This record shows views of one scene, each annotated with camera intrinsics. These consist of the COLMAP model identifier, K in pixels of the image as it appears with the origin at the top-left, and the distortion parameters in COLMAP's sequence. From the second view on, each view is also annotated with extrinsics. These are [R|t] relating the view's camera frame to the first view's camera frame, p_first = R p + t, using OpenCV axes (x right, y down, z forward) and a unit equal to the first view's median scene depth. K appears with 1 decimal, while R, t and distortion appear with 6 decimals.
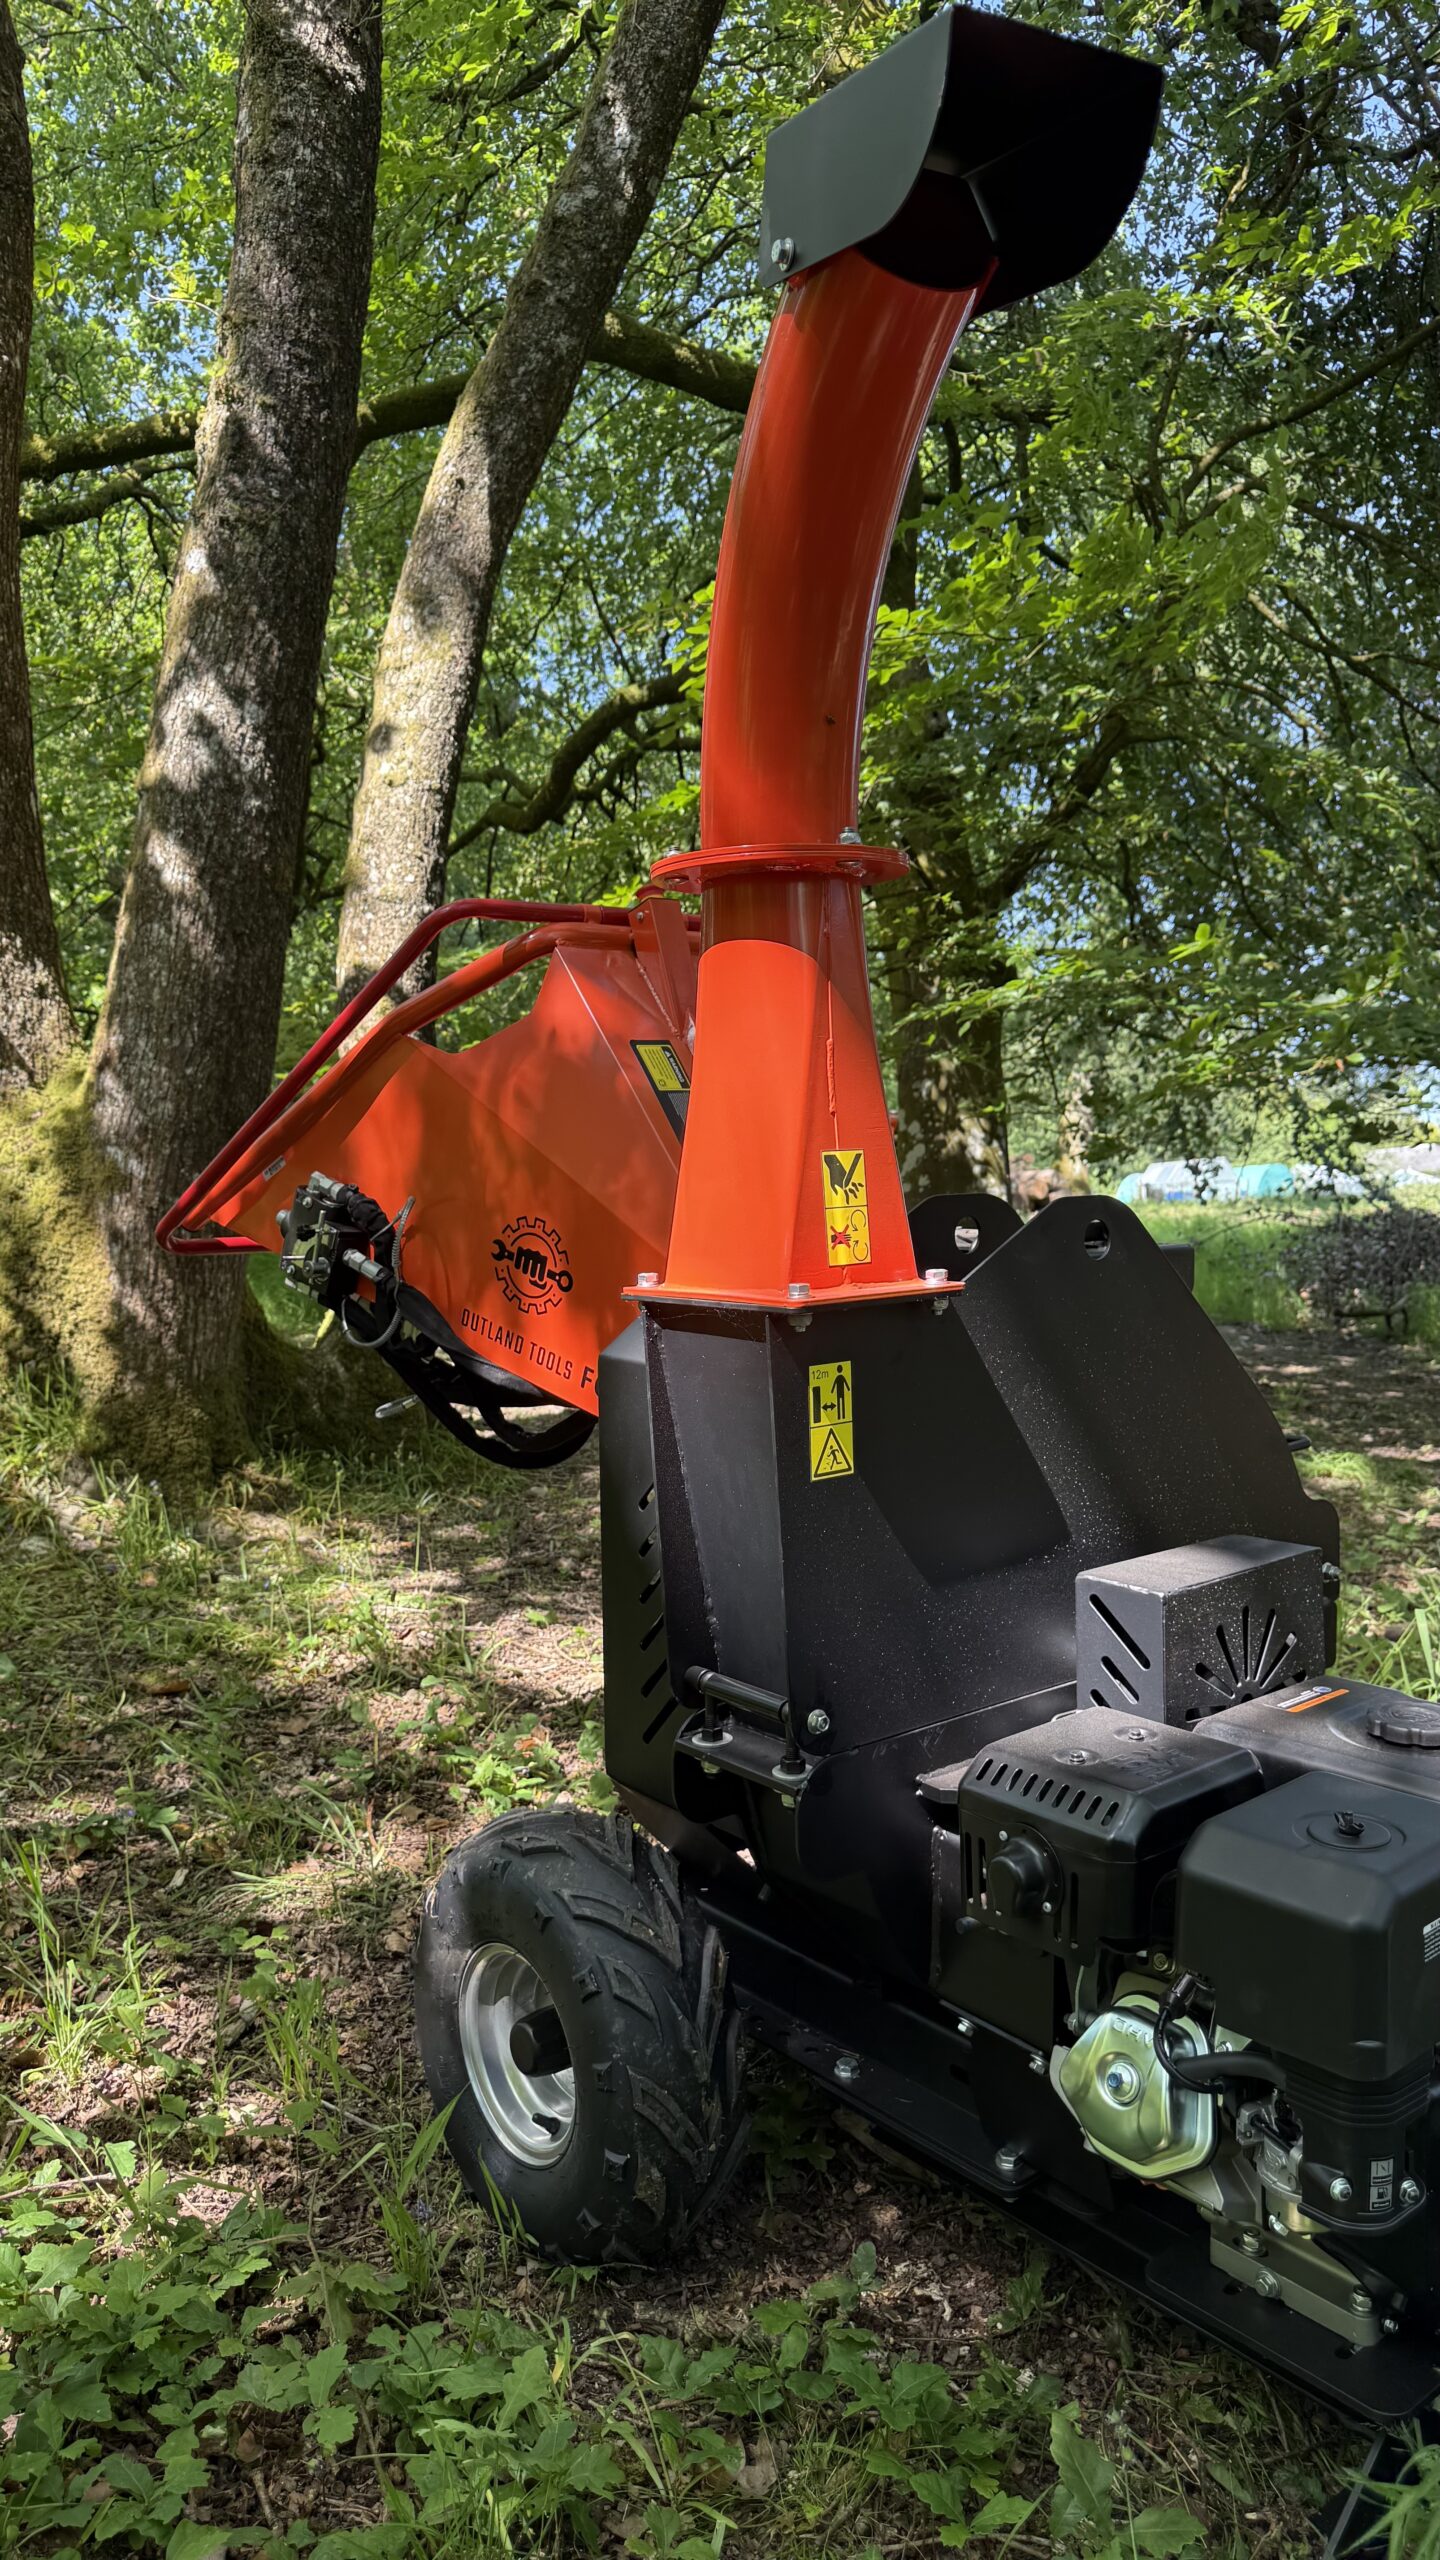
lens RADIAL K [[1798.2, 0, 721.1], [0, 1798.2, 1294.5], [0, 0, 1]] dist [0.058451, -0.075826]
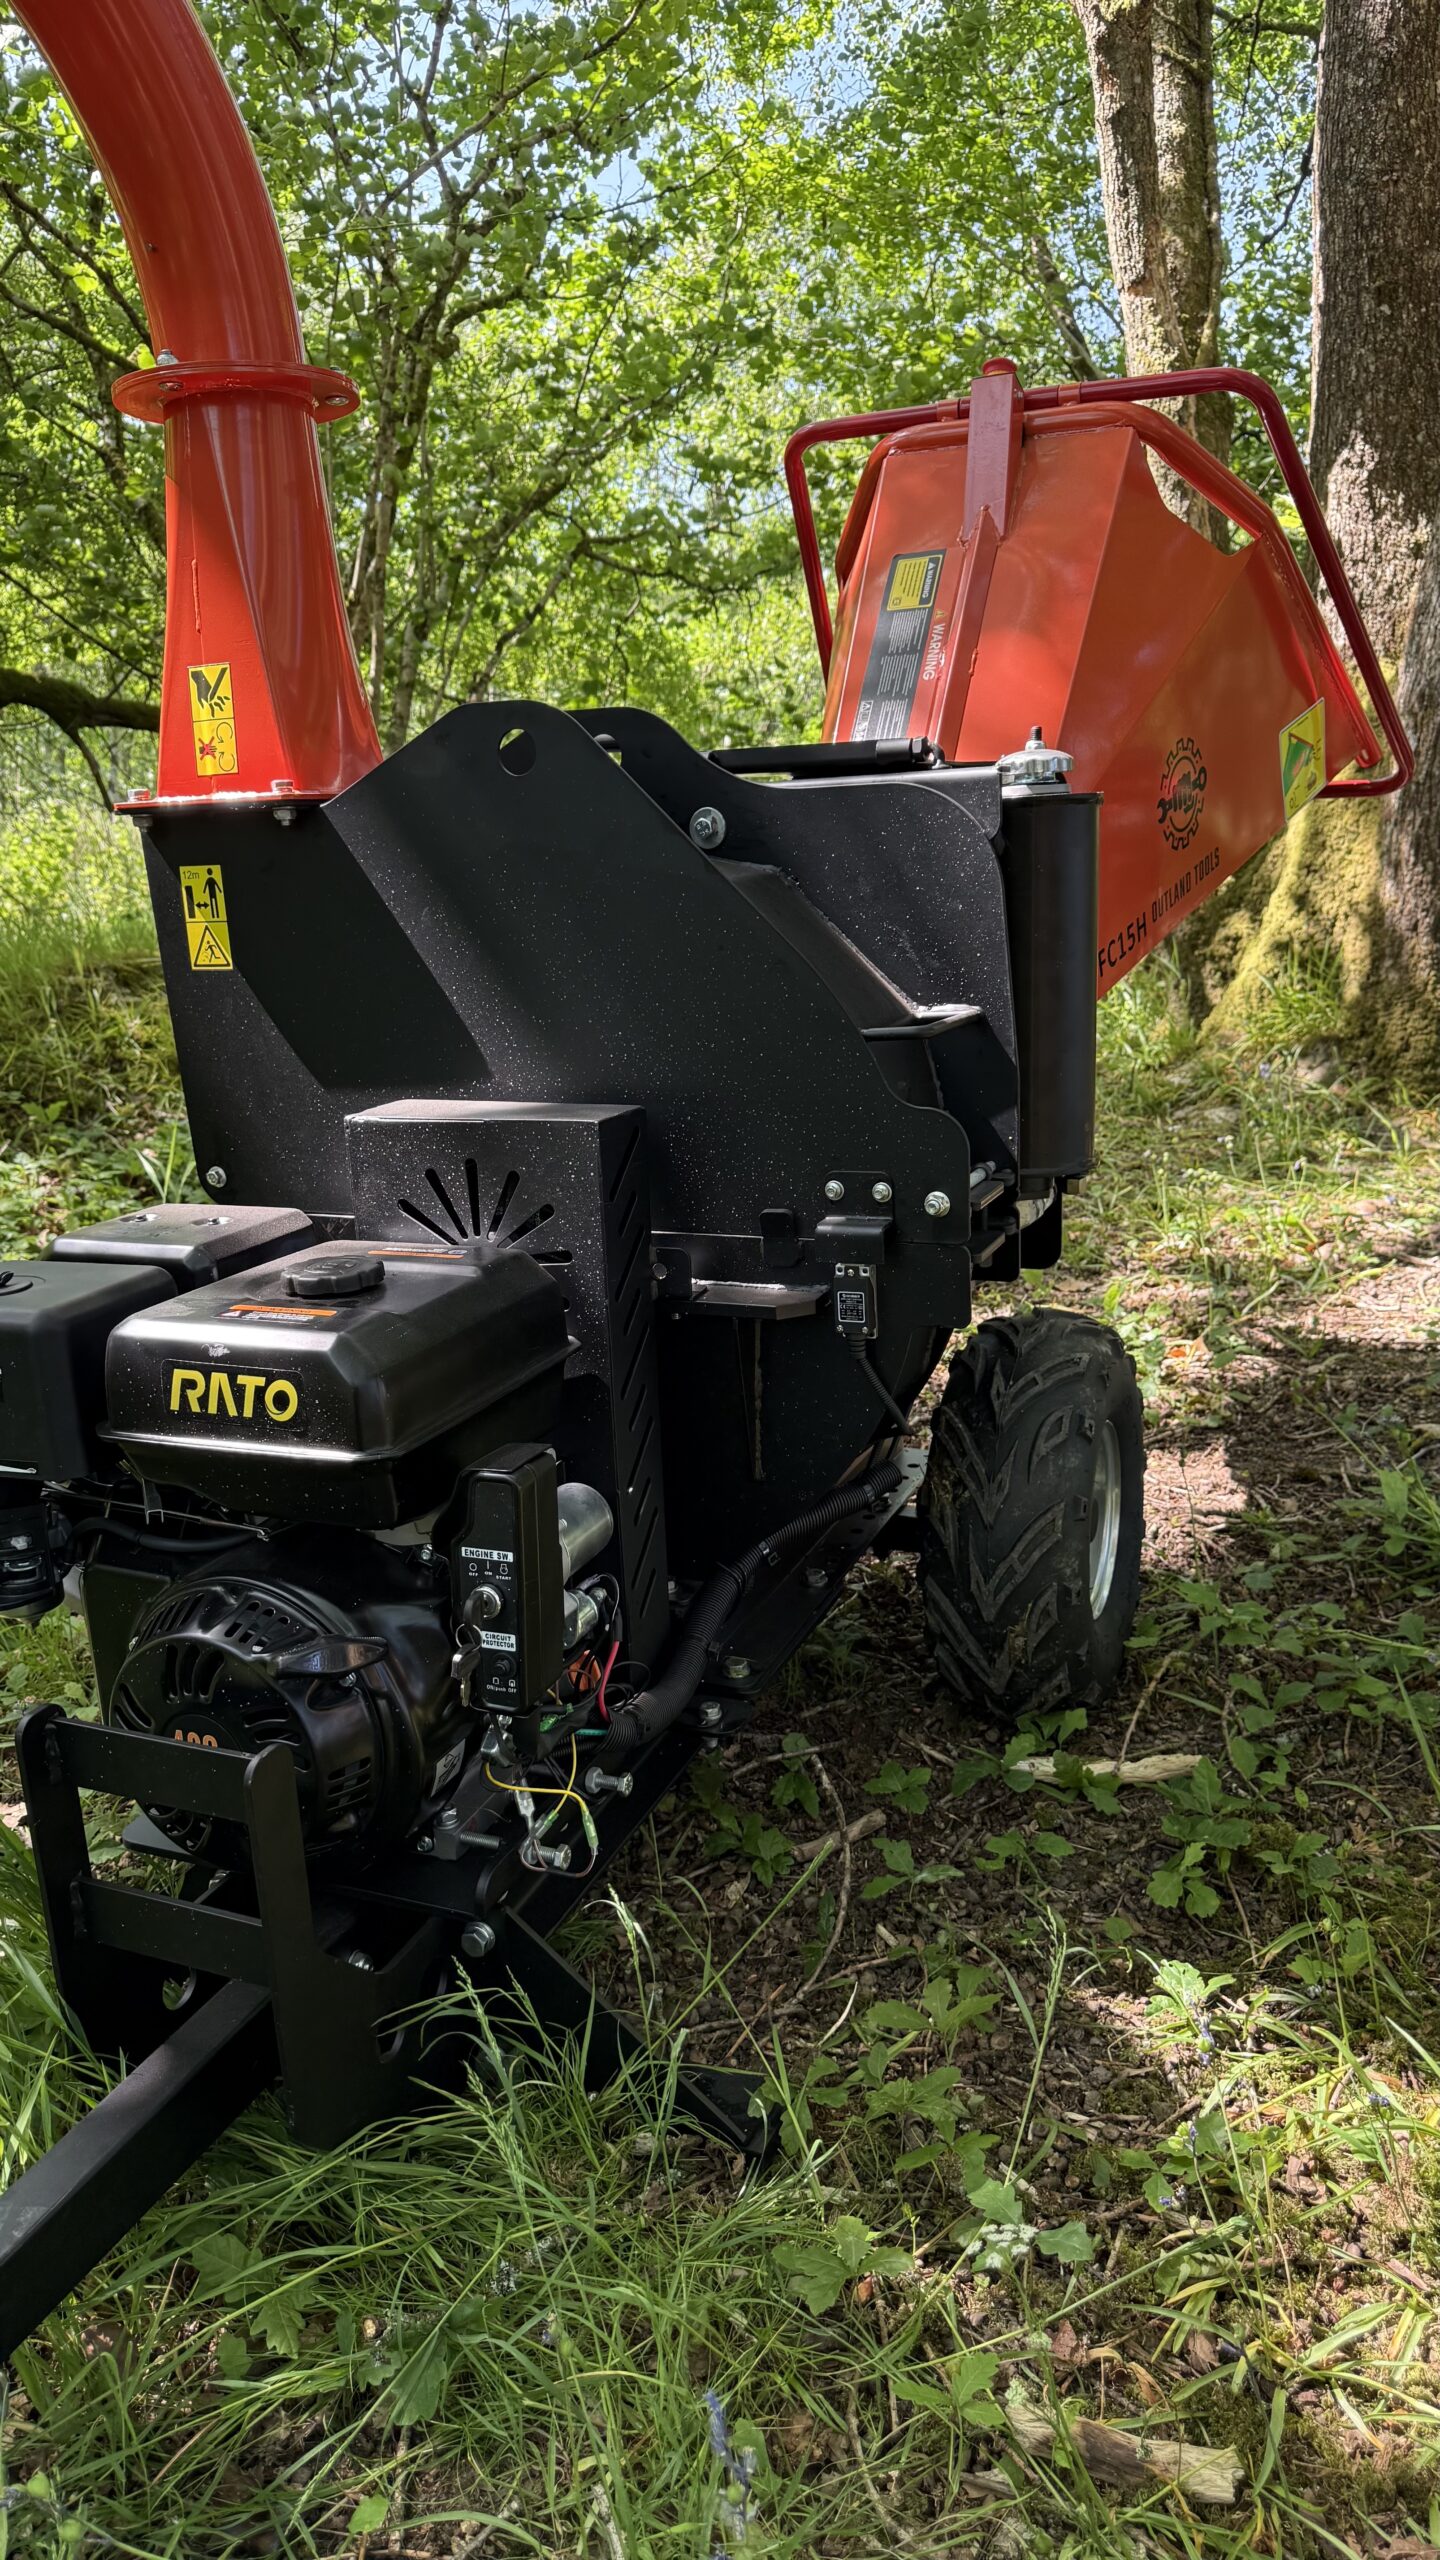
lens RADIAL K [[1798.2, 0, 738.8], [0, 1798.2, 1288.5], [0, 0, 1]] dist [0.058451, -0.075826]
pose [[0.468625, 0.221481, -0.855182, 1.229727], [-0.042916, 0.972626, 0.228380, 0.021921], [0.882354, -0.070324, 0.465302, 0.740358]]
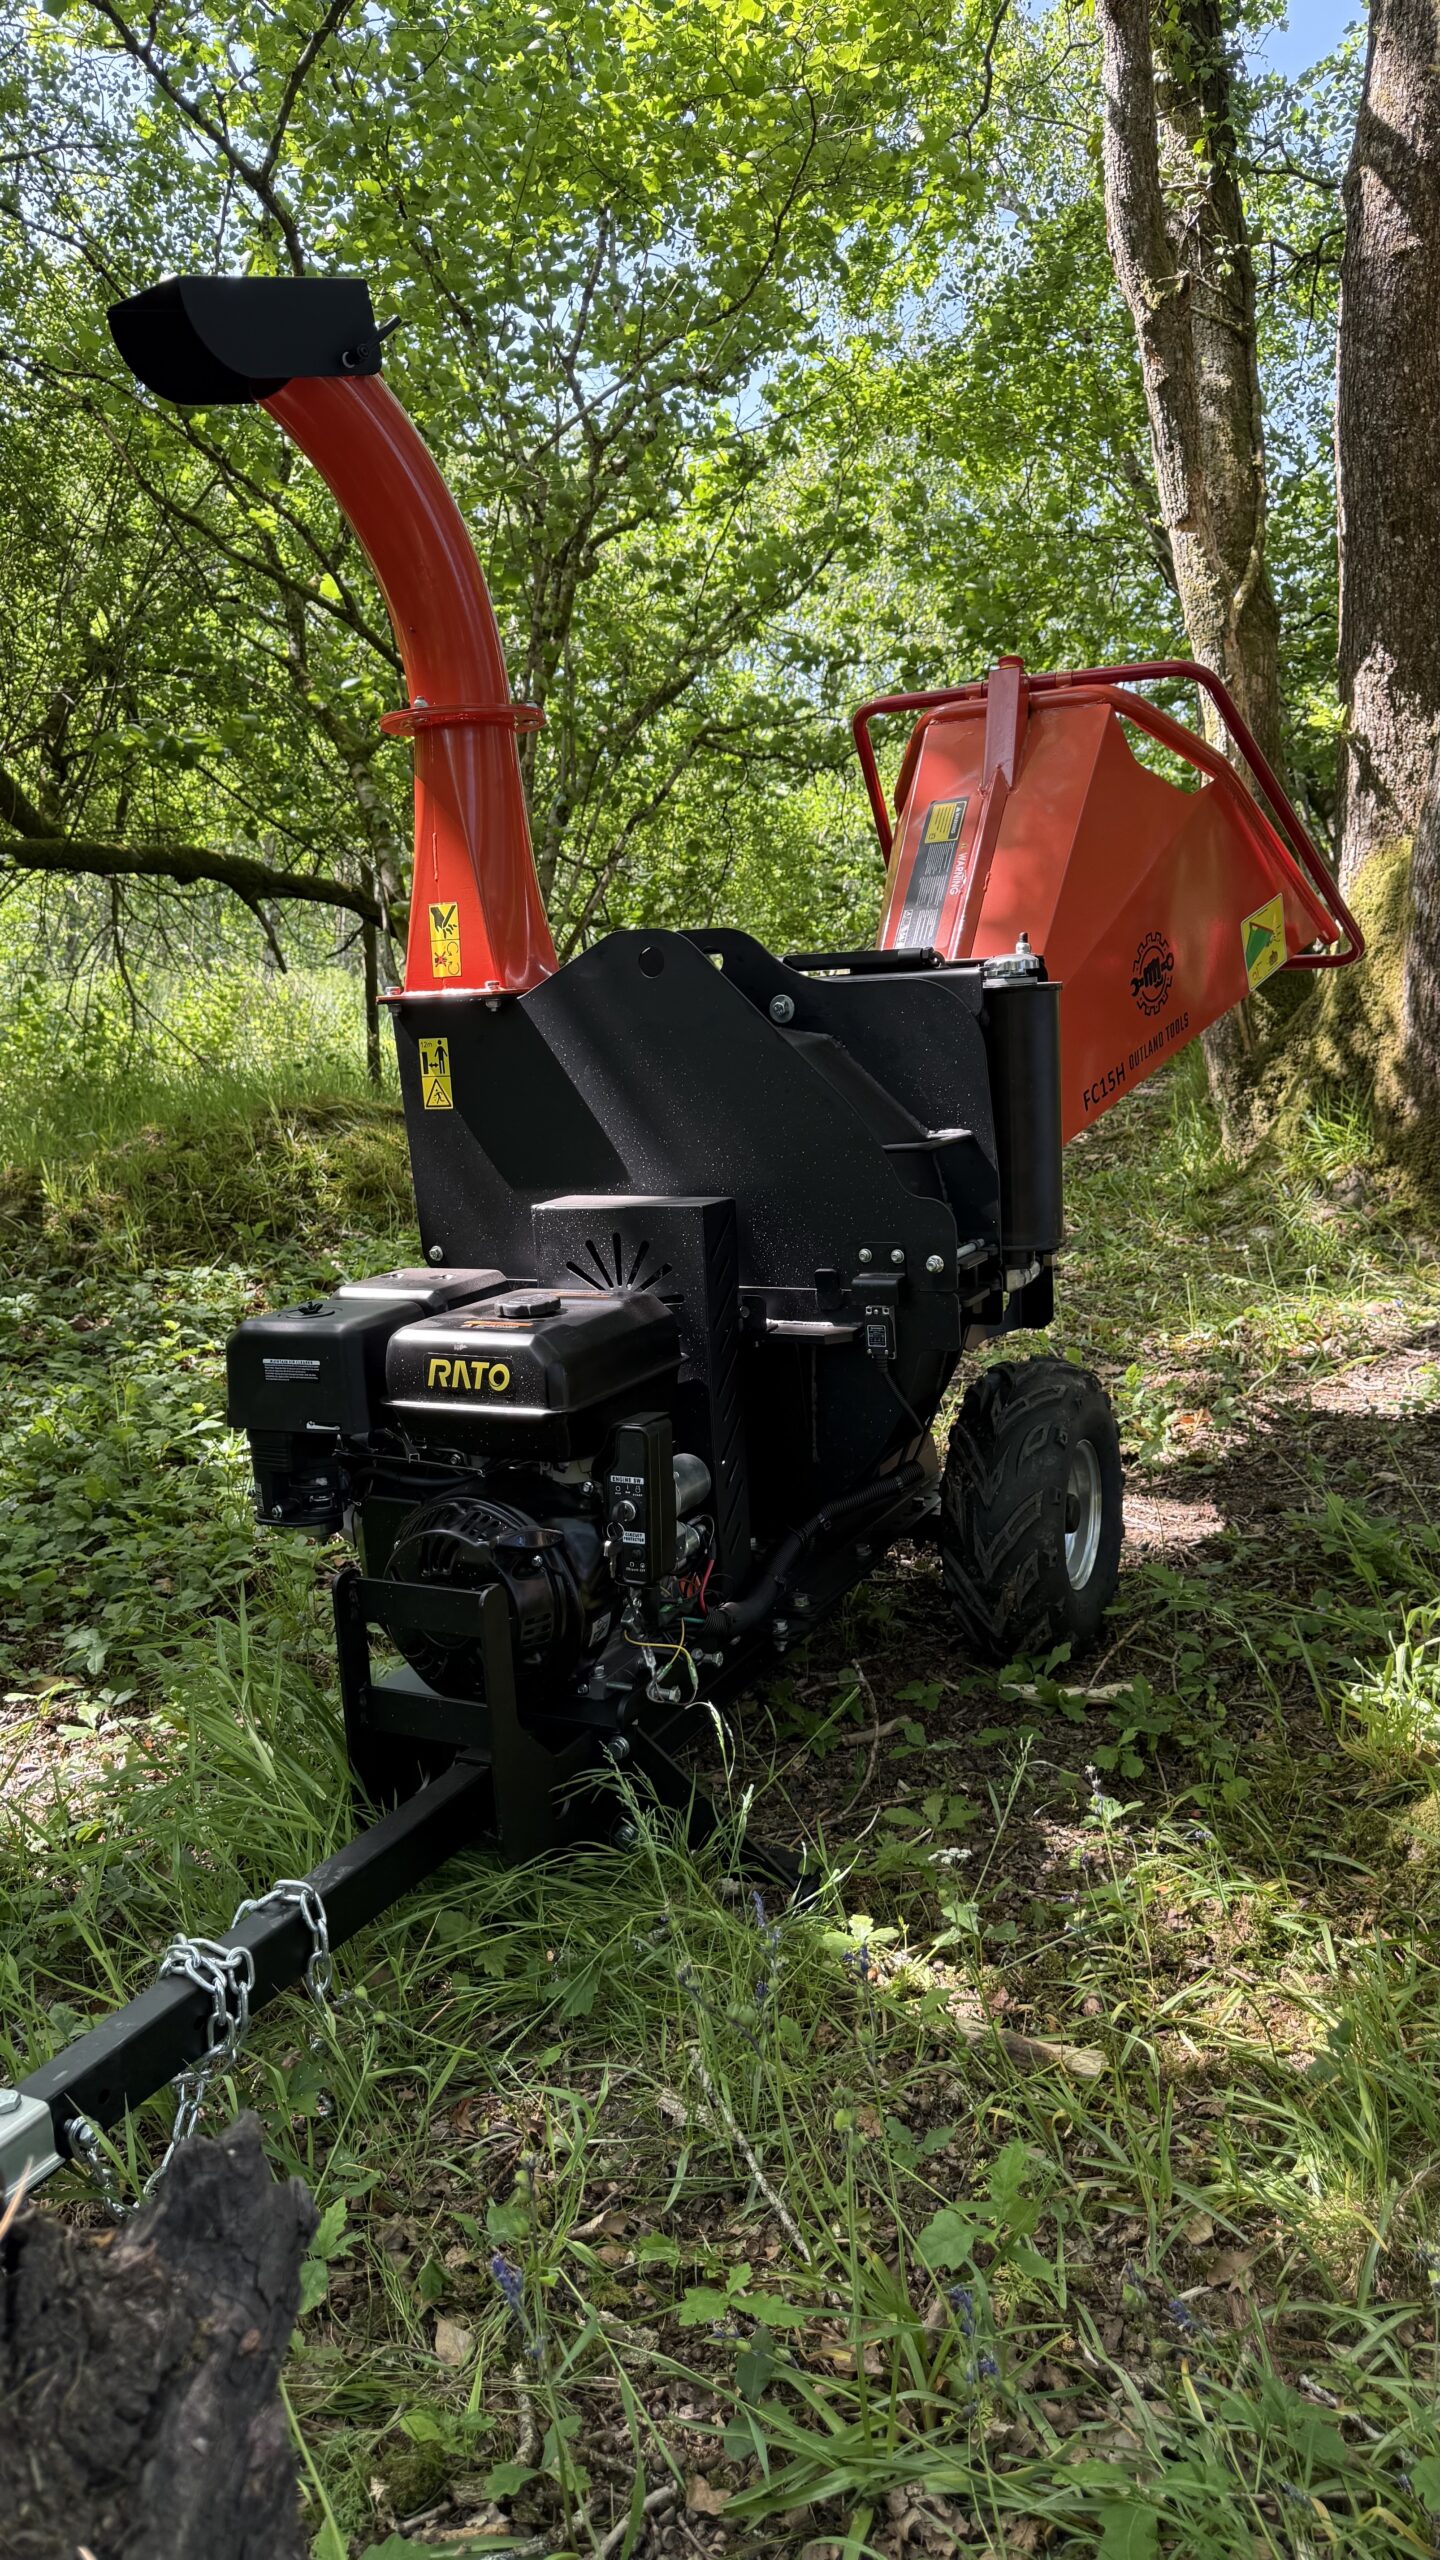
lens RADIAL K [[1798.2, 0, 731.6], [0, 1798.2, 1281.6], [0, 0, 1]] dist [0.058451, -0.075826]
pose [[0.405595, 0.153528, -0.901067, 1.654460], [-0.033712, 0.987635, 0.153104, -0.002900], [0.913431, -0.031722, 0.405756, 0.568638]]
